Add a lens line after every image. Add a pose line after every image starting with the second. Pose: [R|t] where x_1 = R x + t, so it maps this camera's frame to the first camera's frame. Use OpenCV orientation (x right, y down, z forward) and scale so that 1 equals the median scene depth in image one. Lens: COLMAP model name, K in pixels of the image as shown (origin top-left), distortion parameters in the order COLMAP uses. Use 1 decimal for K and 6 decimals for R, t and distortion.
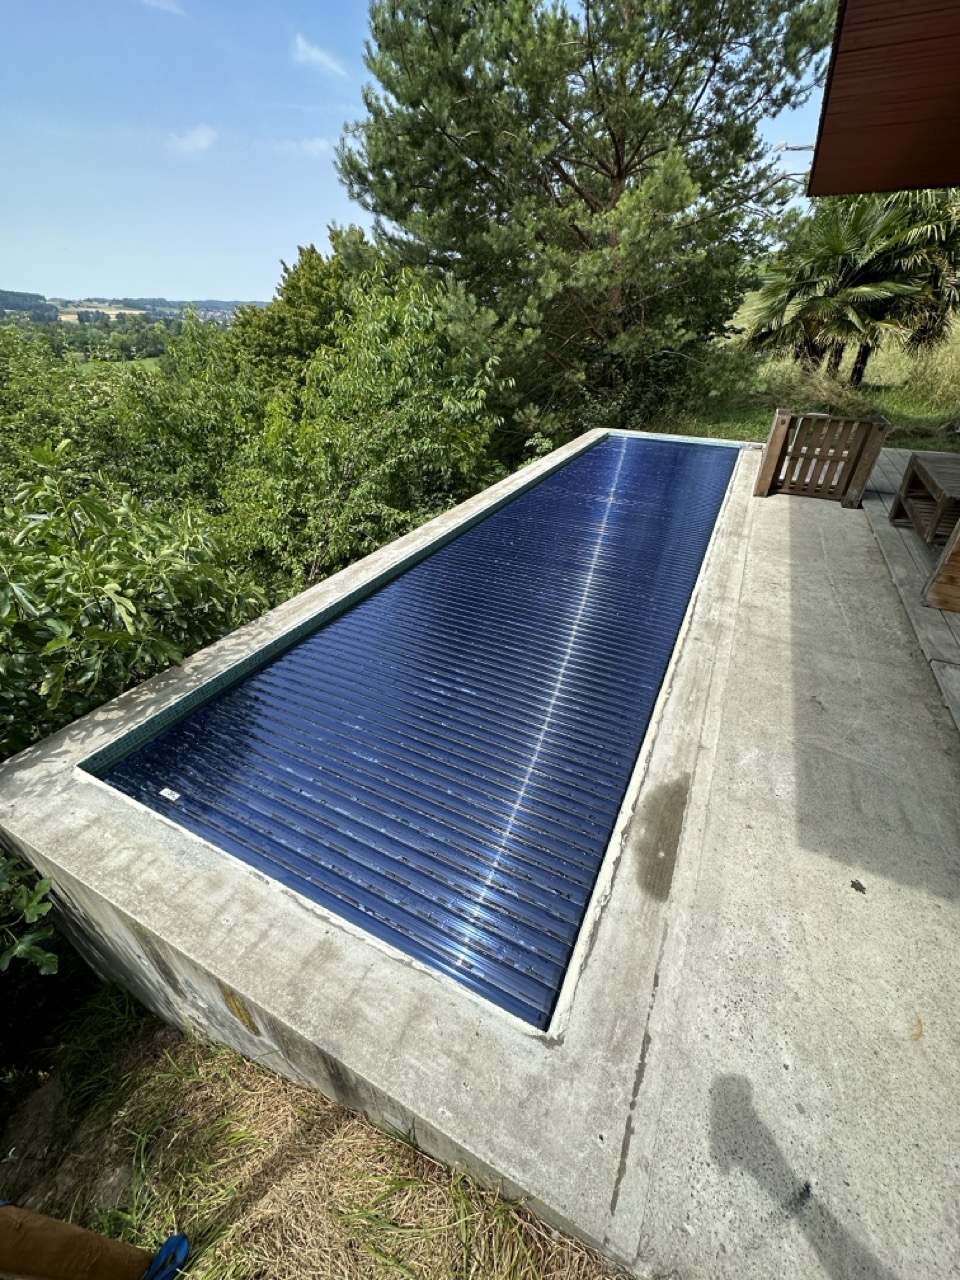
lens RADIAL K [[512.6, 0, 480.0], [0, 512.6, 640.0], [0, 0, 1]] dist [-0.001591, 0.000062]
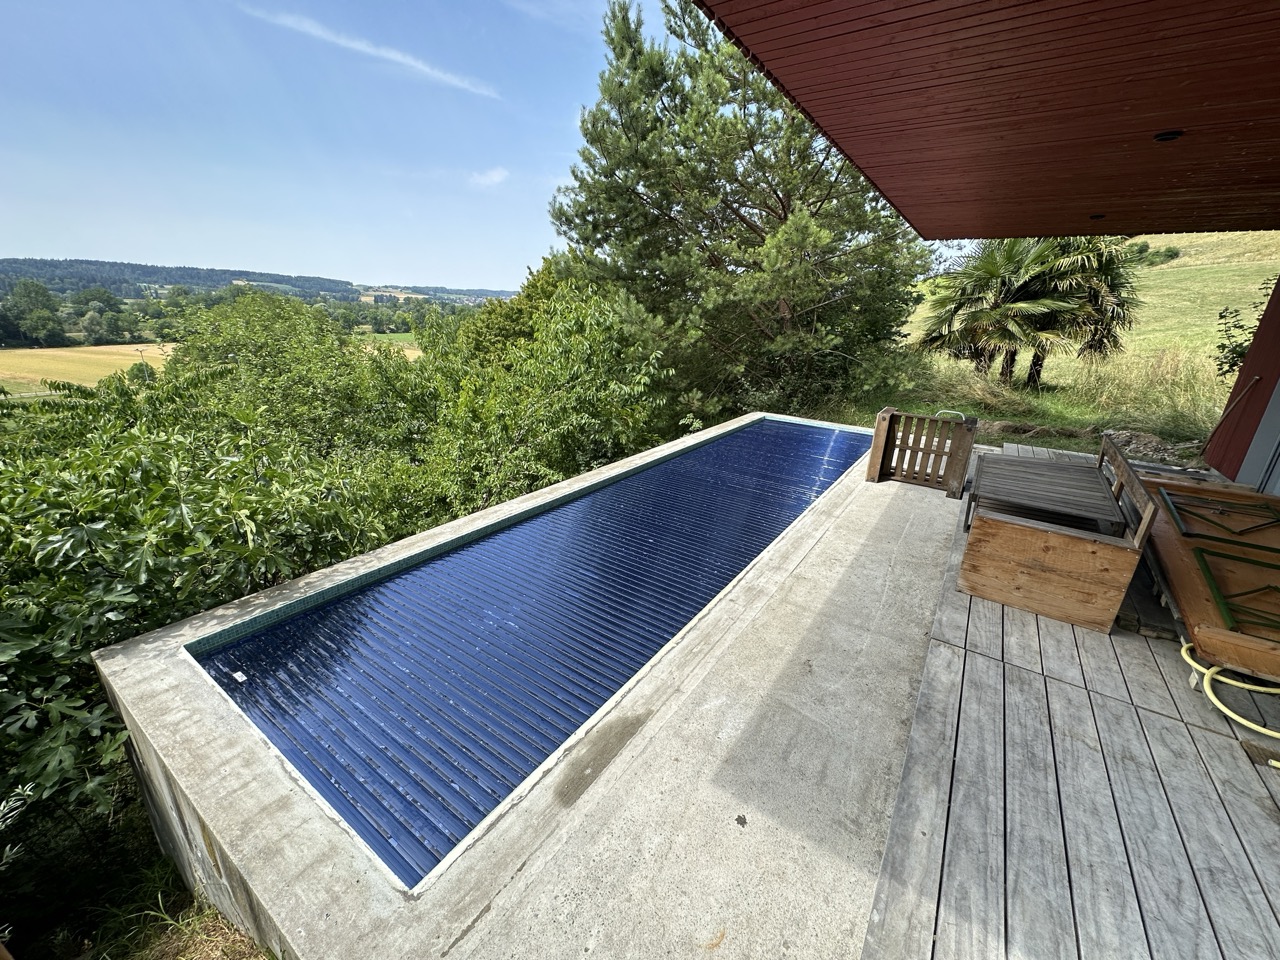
lens RADIAL K [[512.6, 0, 639.8], [0, 512.6, 476.8], [0, 0, 1]] dist [-0.001591, 0.000062]
pose [[0.990750, 0.068411, -0.117192, 0.153235], [-0.094619, 0.967320, -0.235242, 0.008584], [0.097269, 0.244155, 0.964846, -0.077258]]
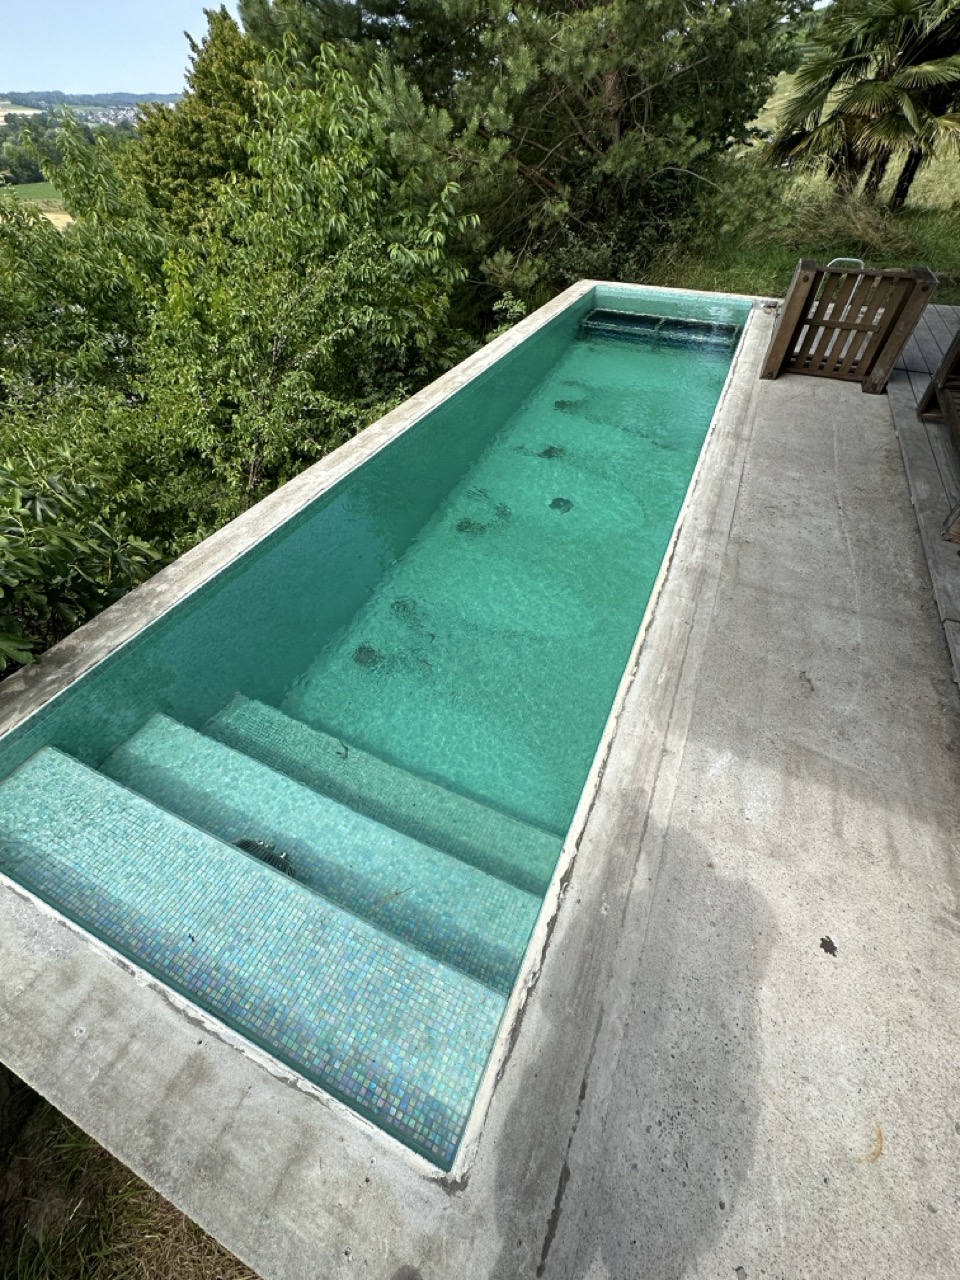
lens RADIAL K [[512.6, 0, 480.0], [0, 512.6, 640.0], [0, 0, 1]] dist [-0.001591, 0.000062]
pose [[0.999377, -0.031823, 0.015279, 0.040207], [0.027319, 0.971335, 0.236141, -0.060980], [-0.022356, -0.235576, 0.971599, 0.076796]]
